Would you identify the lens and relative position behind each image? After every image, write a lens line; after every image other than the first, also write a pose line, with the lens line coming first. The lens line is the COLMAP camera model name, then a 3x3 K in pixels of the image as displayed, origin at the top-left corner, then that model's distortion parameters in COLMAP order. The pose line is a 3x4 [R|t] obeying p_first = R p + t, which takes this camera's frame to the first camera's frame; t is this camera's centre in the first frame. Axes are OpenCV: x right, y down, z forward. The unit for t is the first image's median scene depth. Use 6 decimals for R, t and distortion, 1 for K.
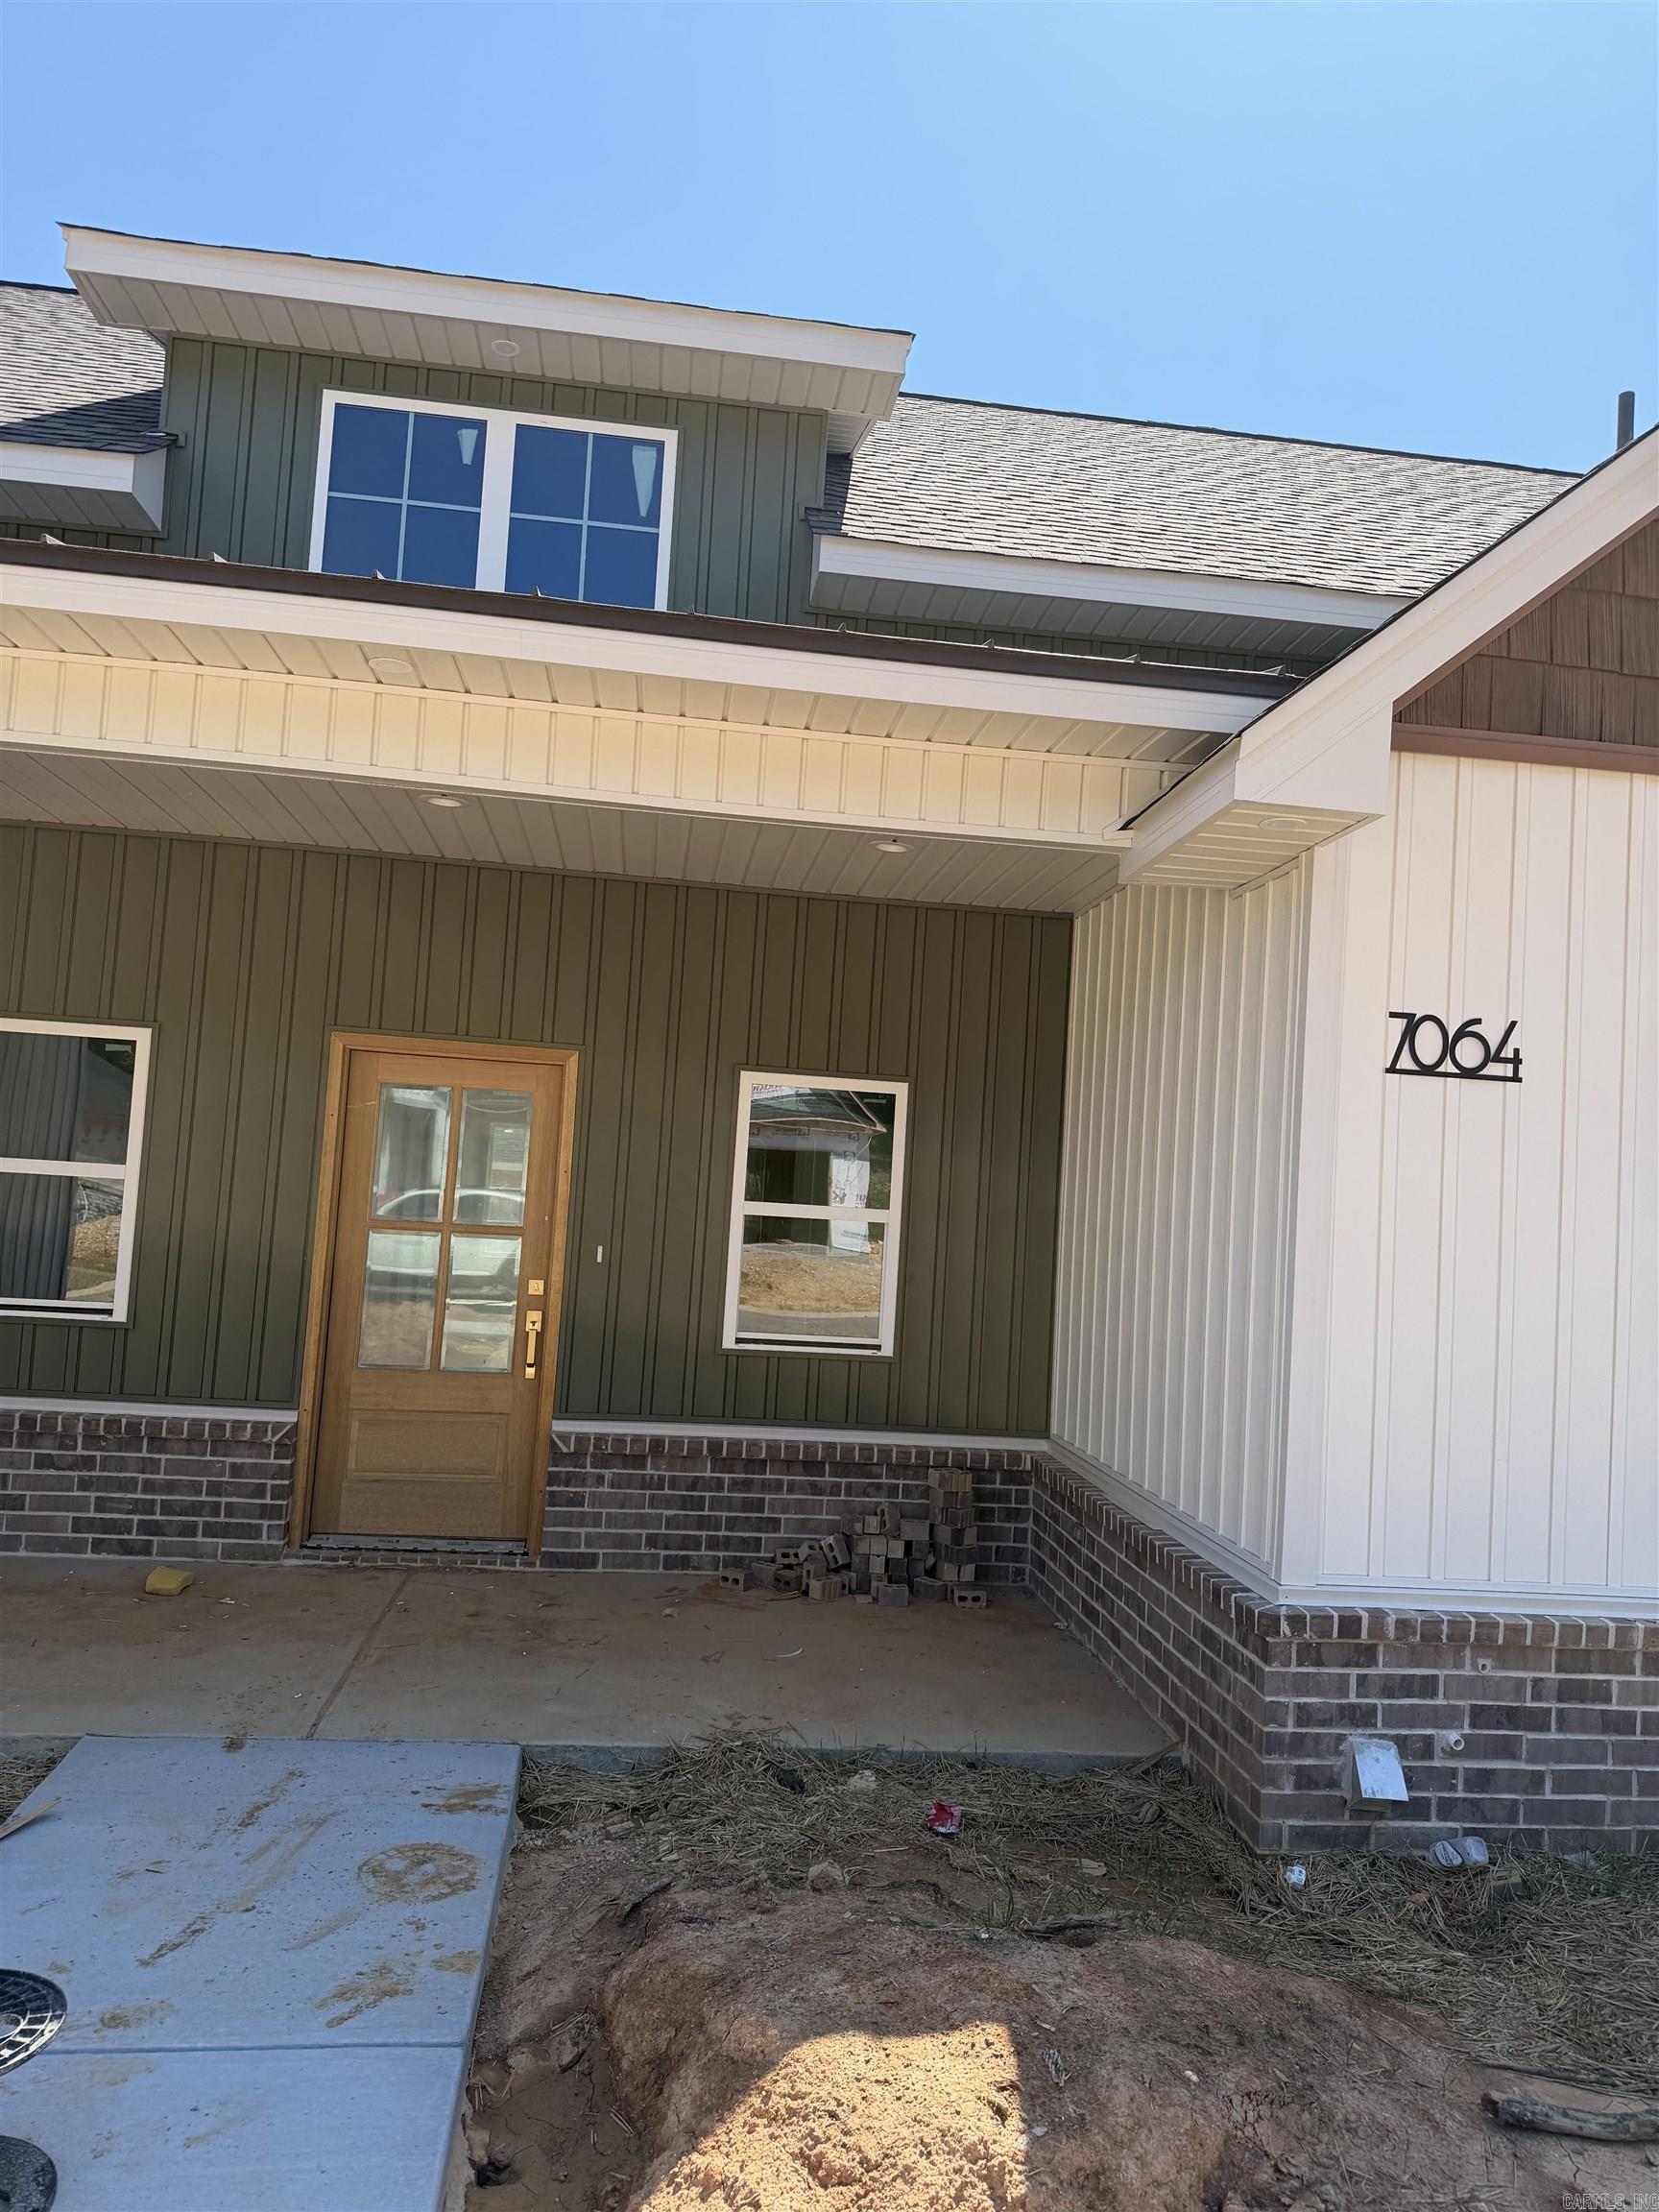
lens RADIAL K [[1551.0, 0, 826.7], [0, 1551.0, 1102.7], [0, 0, 1]] dist [0.047915, -0.002847]
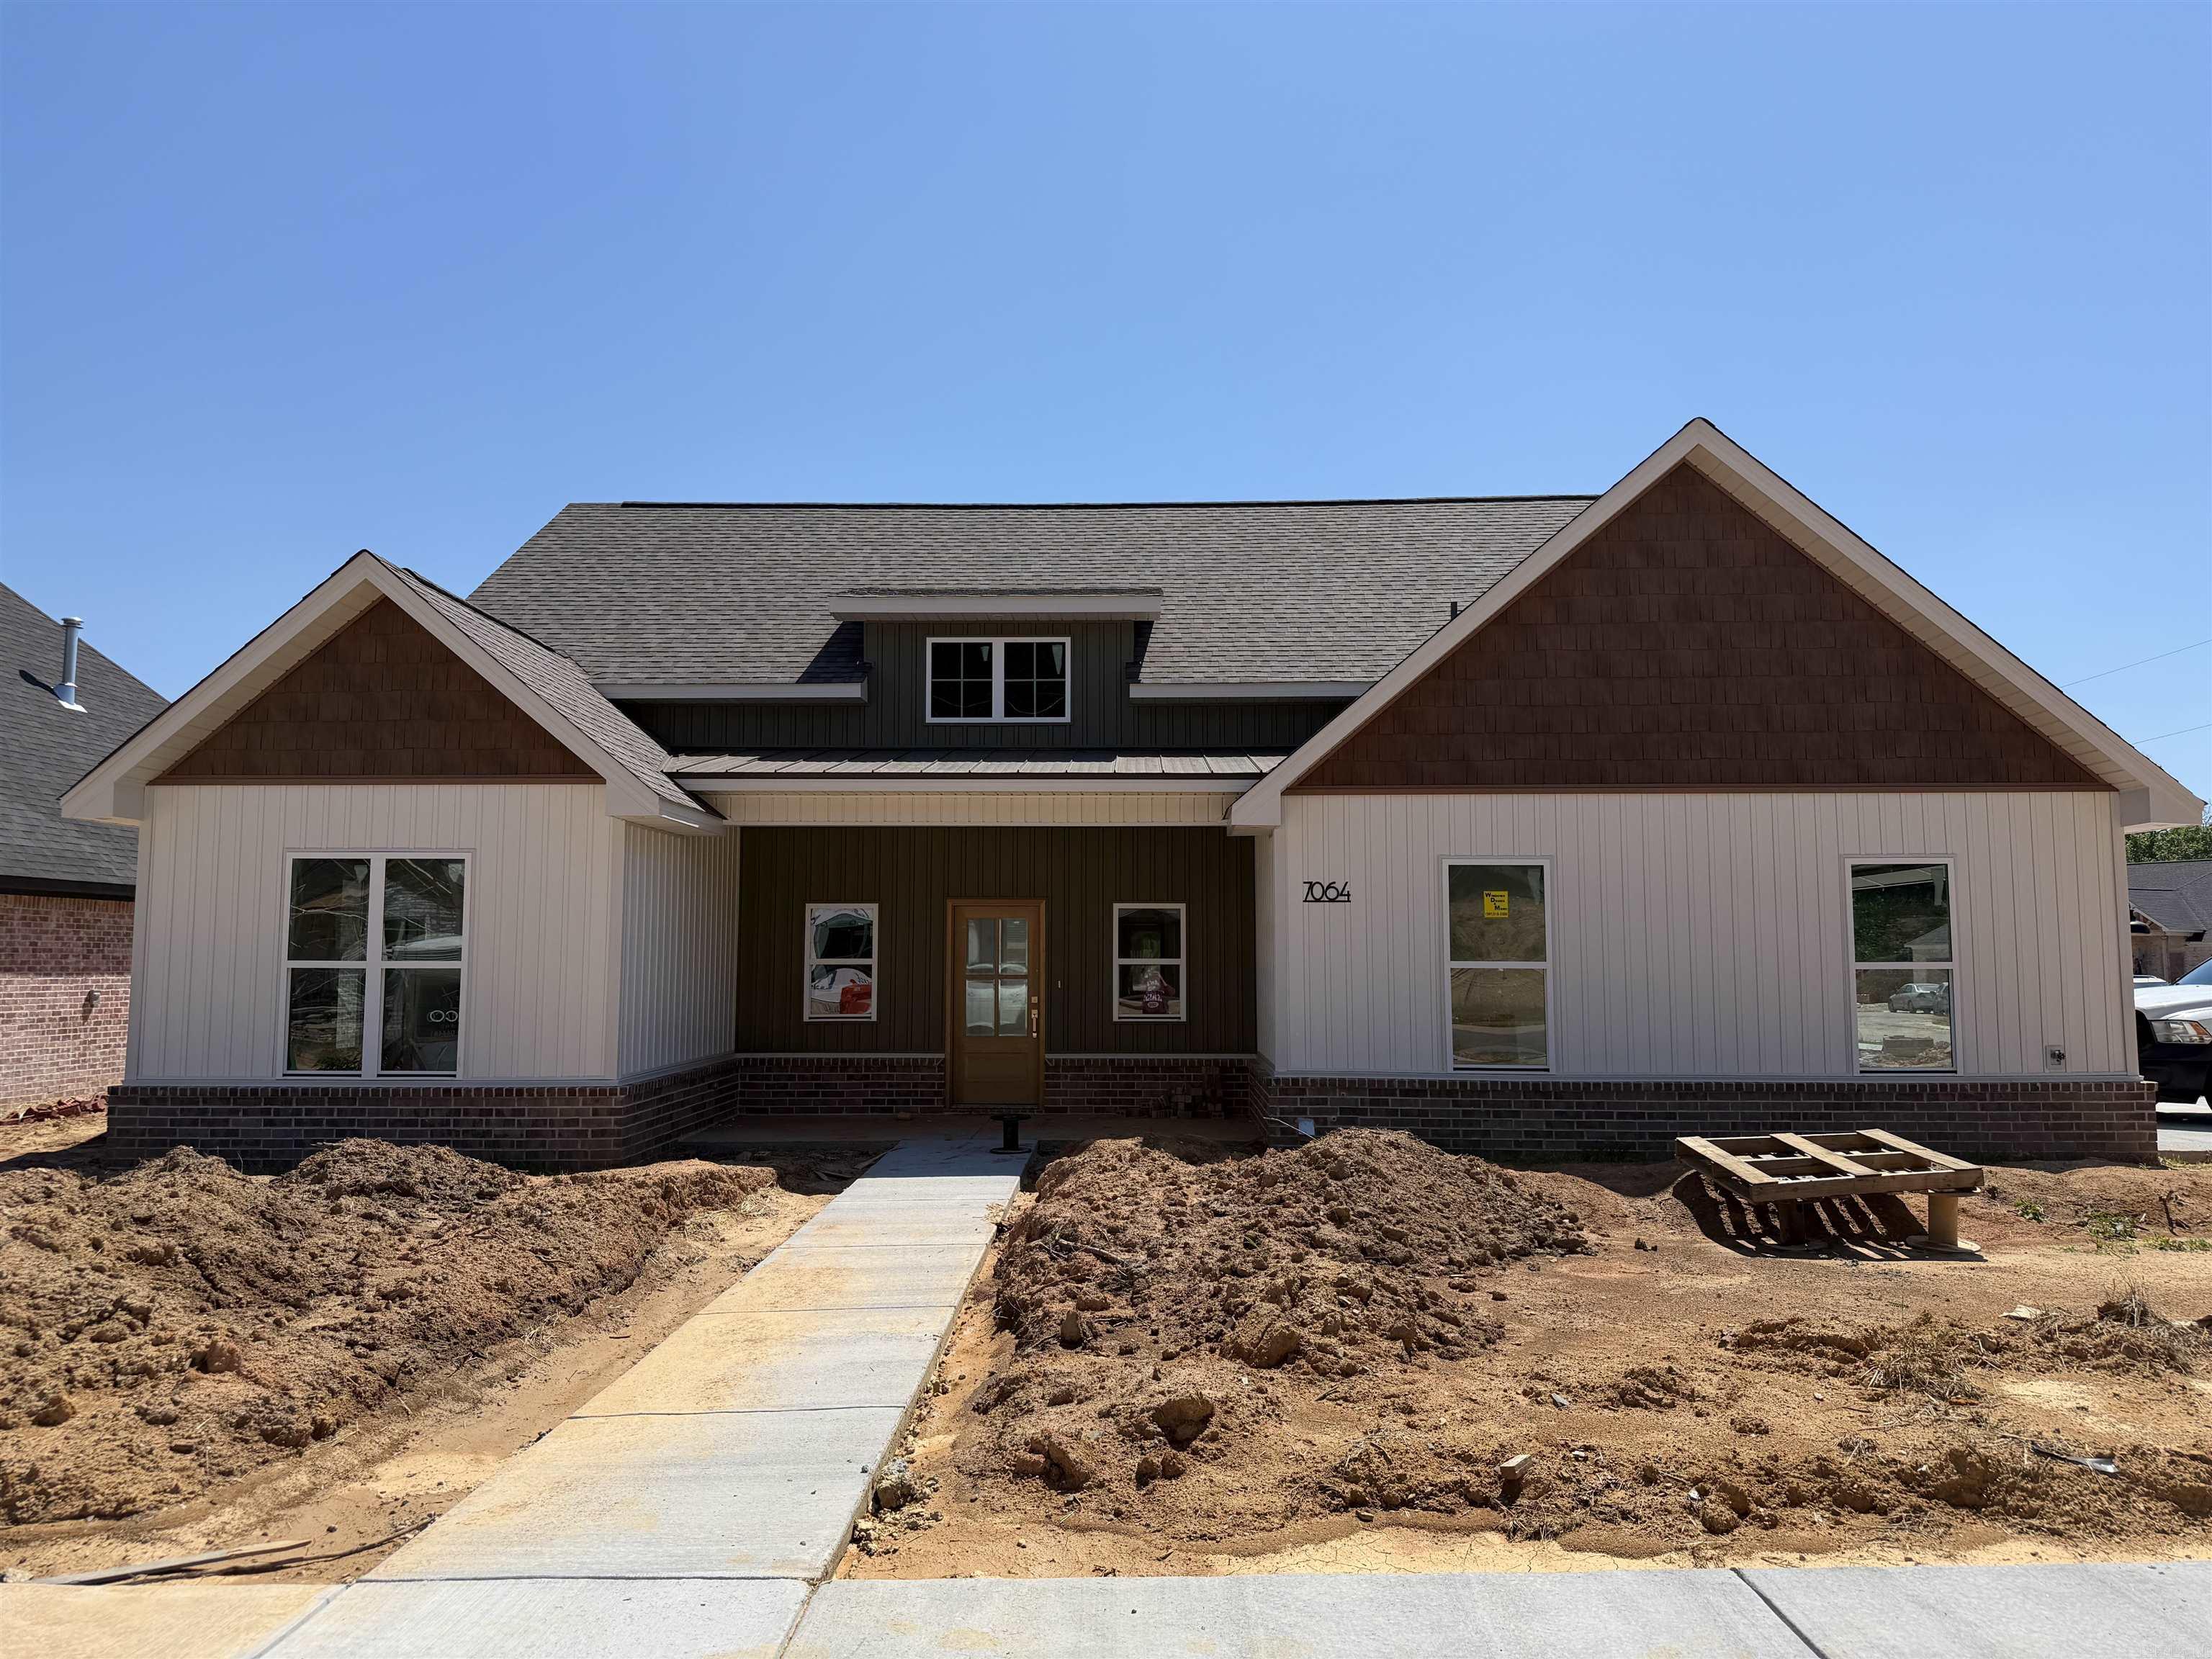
lens RADIAL K [[1551.0, 0, 1109.0], [0, 1551.0, 828.8], [0, 0, 1]] dist [0.047915, -0.002847]
pose [[0.987378, -0.071924, -0.141106, 0.291855], [0.068173, 0.997184, -0.031246, -0.064156], [0.142956, 0.021232, 0.989501, -1.403028]]
